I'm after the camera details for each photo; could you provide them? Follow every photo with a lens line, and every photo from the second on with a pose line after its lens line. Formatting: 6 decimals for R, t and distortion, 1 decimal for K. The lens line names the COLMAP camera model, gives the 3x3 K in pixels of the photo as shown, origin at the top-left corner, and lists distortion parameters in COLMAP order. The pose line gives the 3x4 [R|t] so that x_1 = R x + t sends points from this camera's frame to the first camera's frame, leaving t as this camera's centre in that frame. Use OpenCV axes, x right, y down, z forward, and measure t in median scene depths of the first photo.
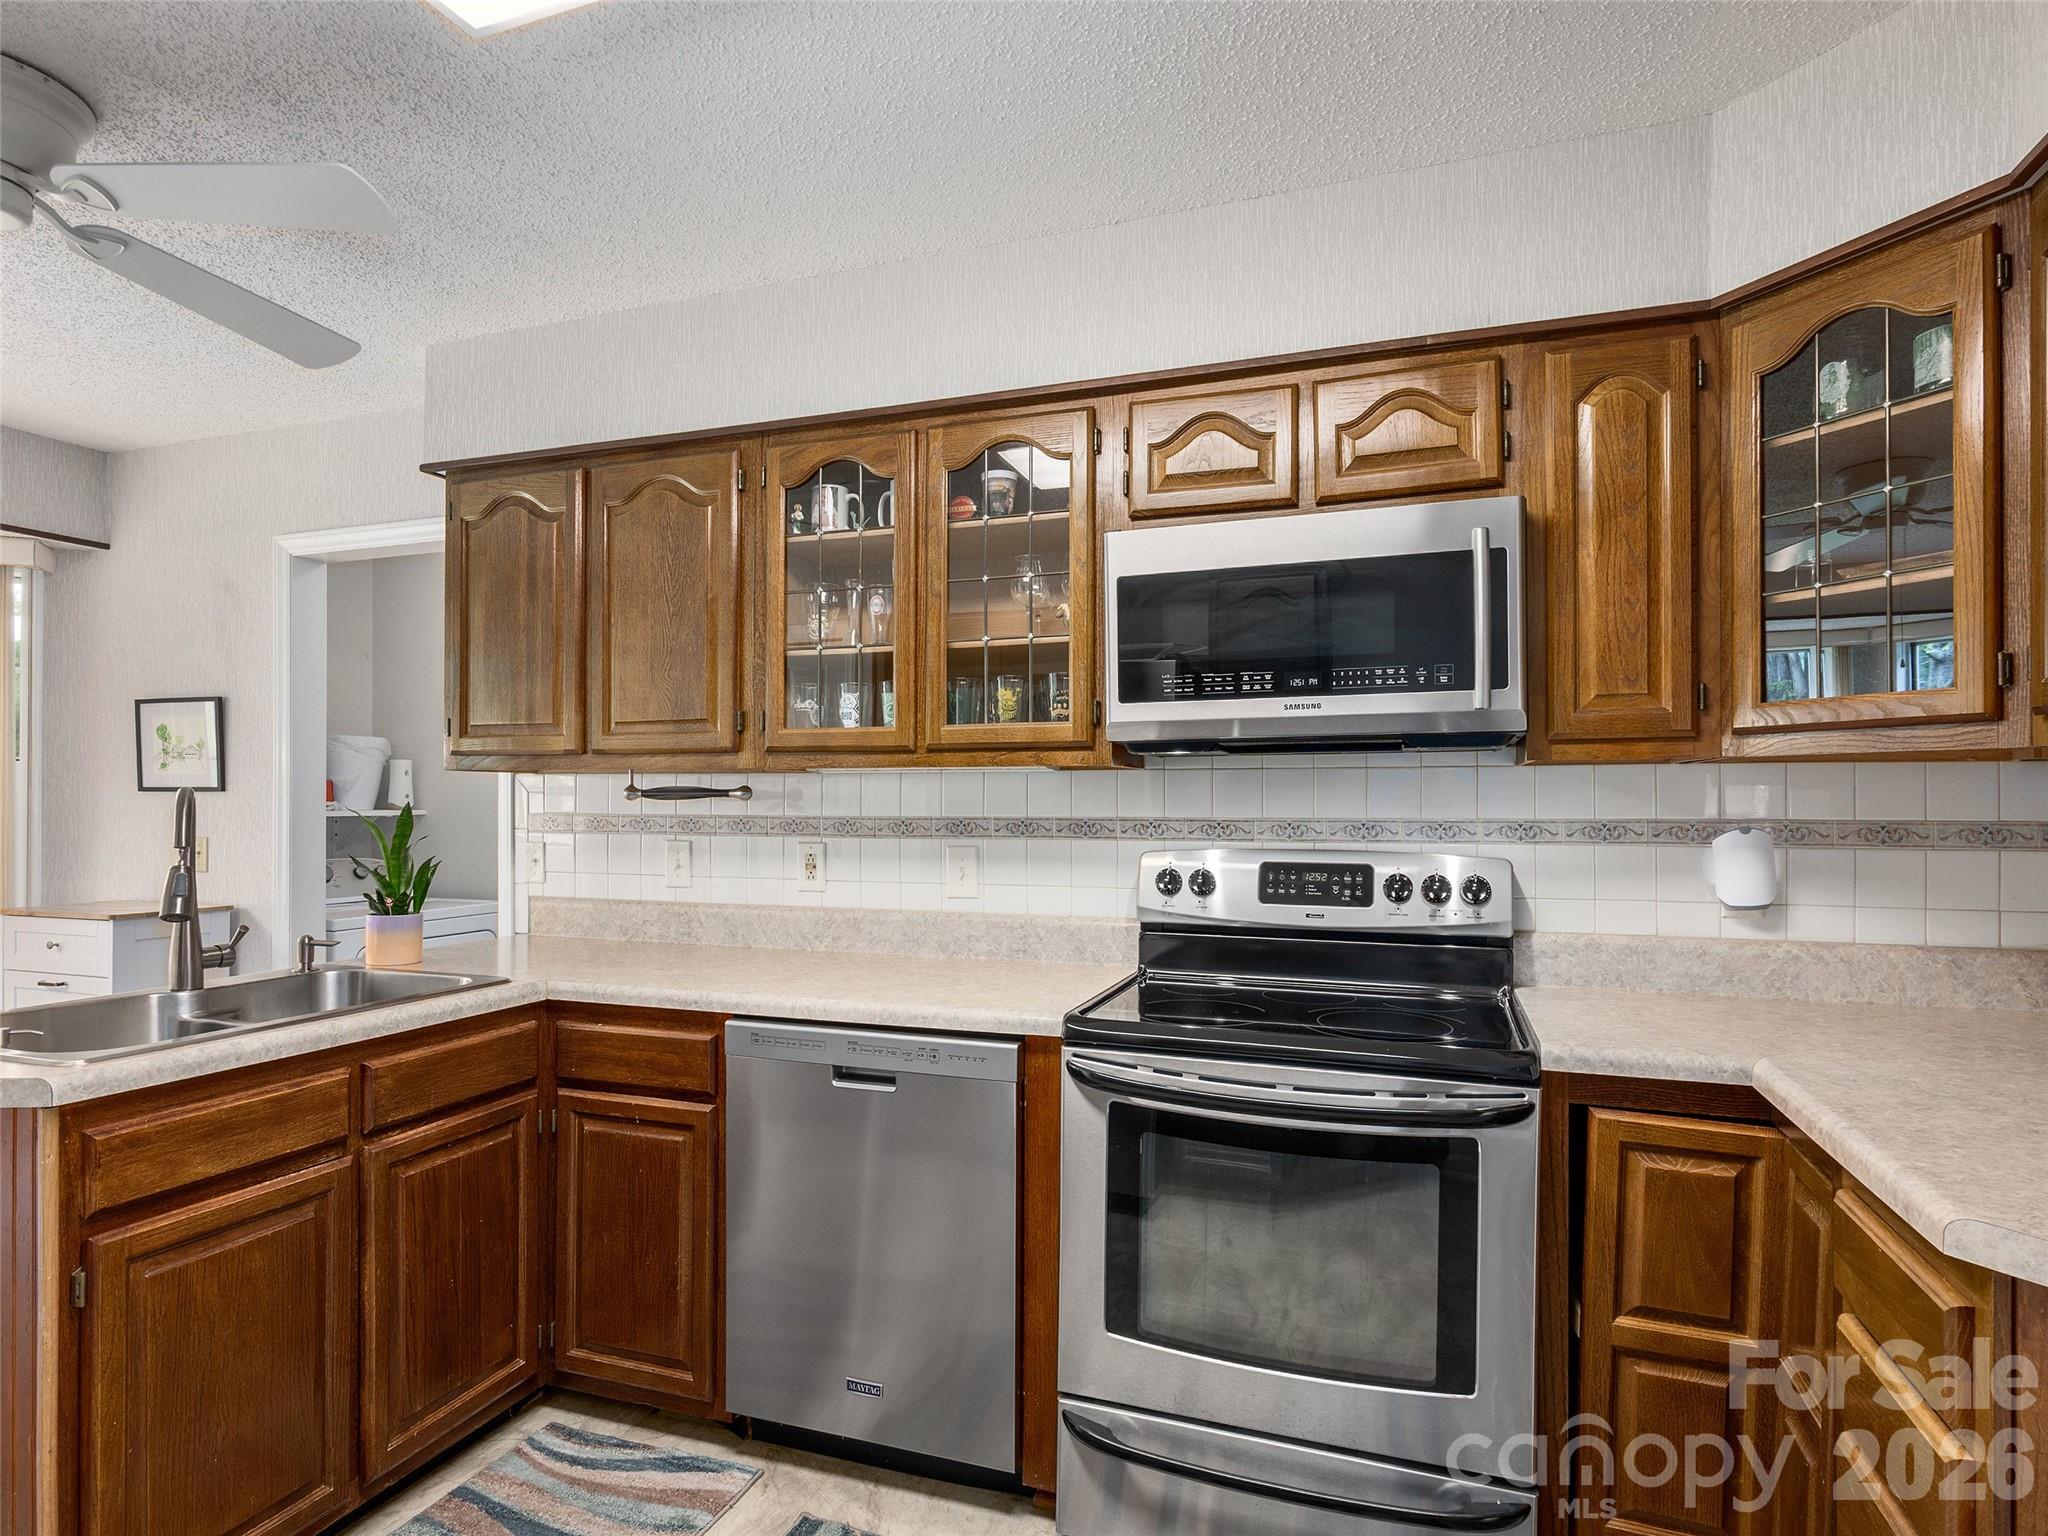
lens RADIAL K [[1131.2, 0, 1022.2], [0, 1131.2, 802.9], [0, 0, 1]] dist [-0.002302, 0.001132]
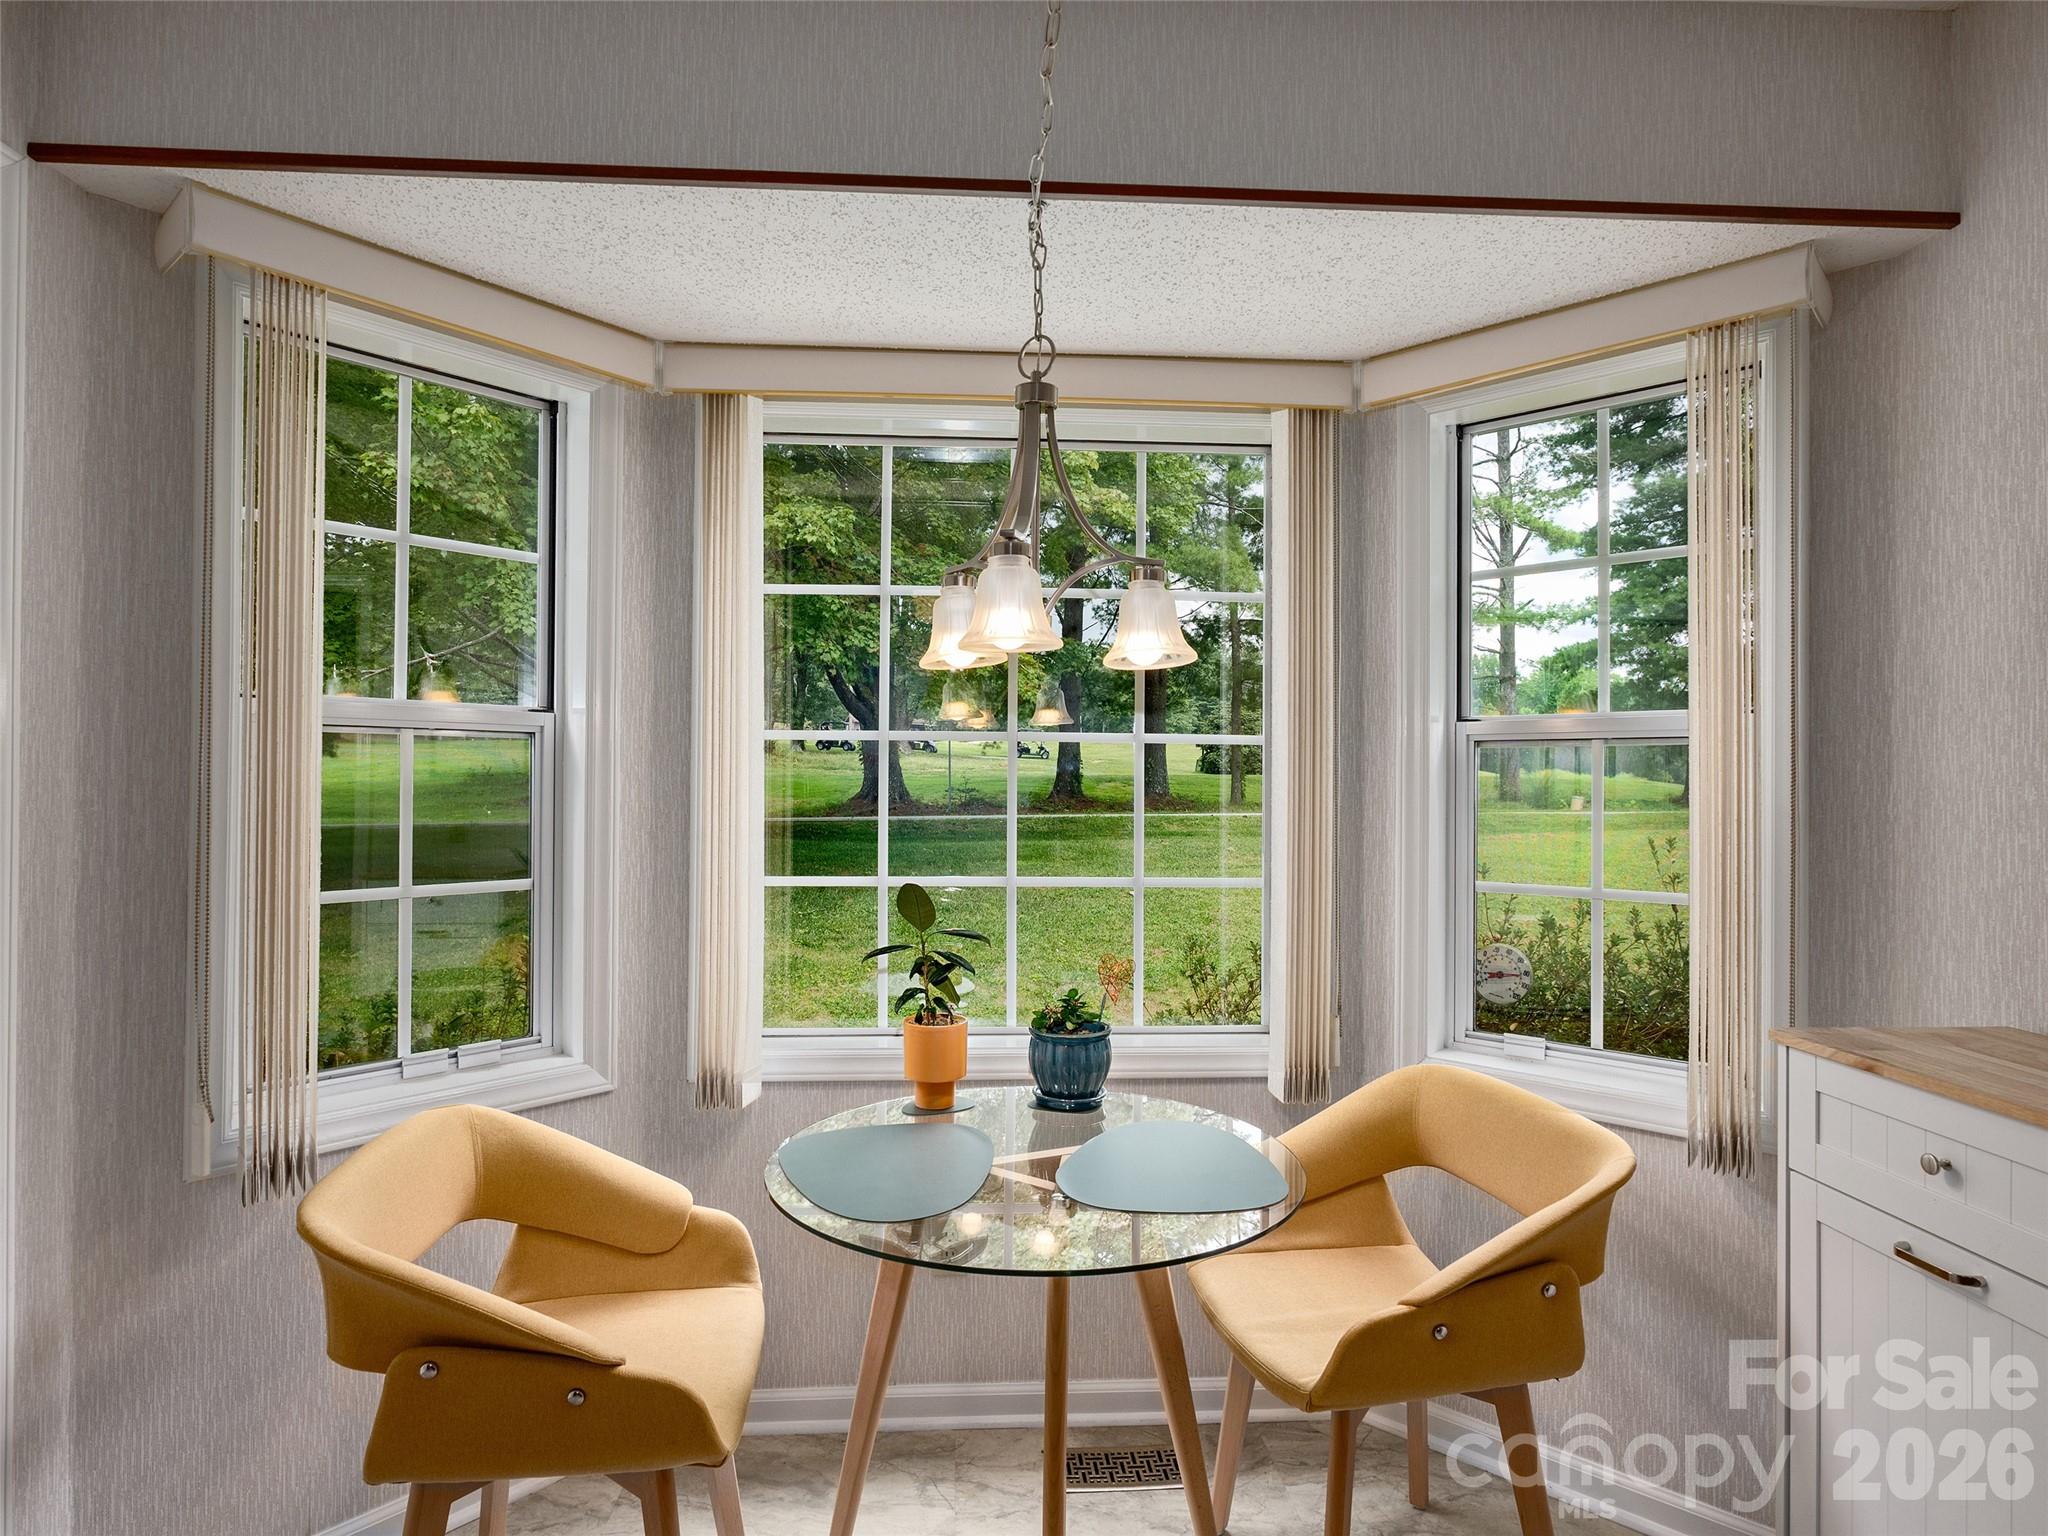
lens RADIAL K [[1122.1, 0, 1029.2], [0, 1122.1, 775.6], [0, 0, 1]] dist [0.000360, -0.000265]
pose [[0.393871, -0.007458, -0.919136, -0.920077], [-0.003747, 0.999946, -0.009720, -0.003926], [0.919158, 0.007273, 0.393821, 0.826838]]
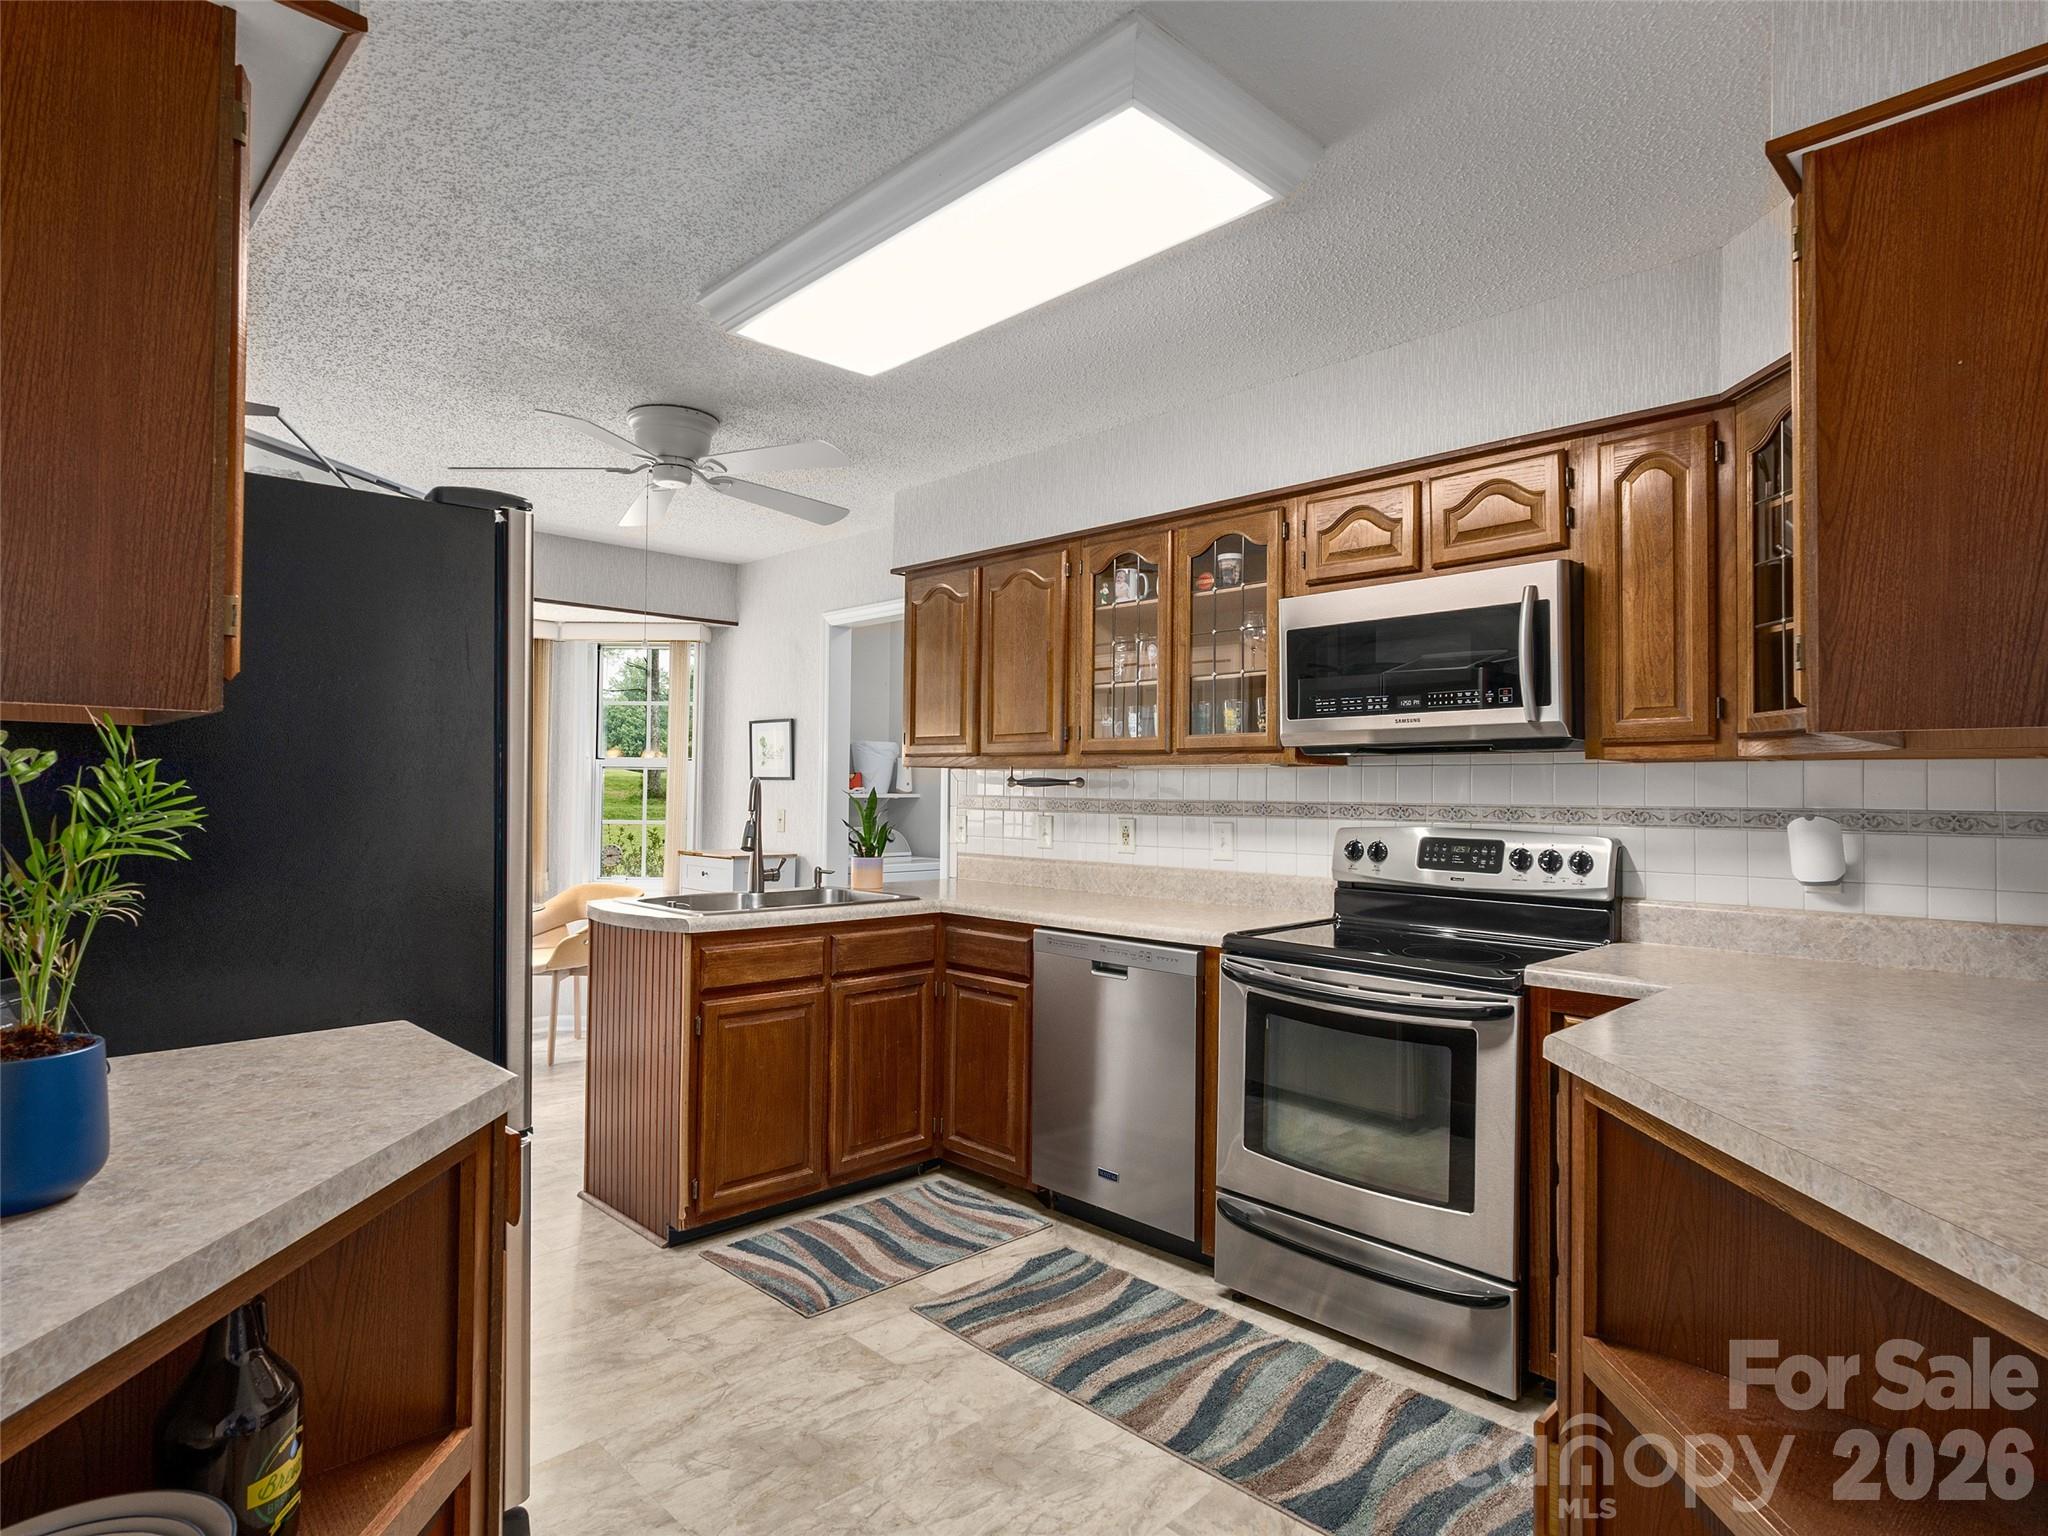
lens RADIAL K [[1122.1, 0, 1029.2], [0, 1122.1, 775.6], [0, 0, 1]] dist [0.000360, -0.000265]
pose [[0.902653, 0.001672, -0.430366, 0.385894], [-0.008583, 0.999864, -0.014116, 0.003907], [0.430284, 0.016436, 0.902544, -0.387084]]
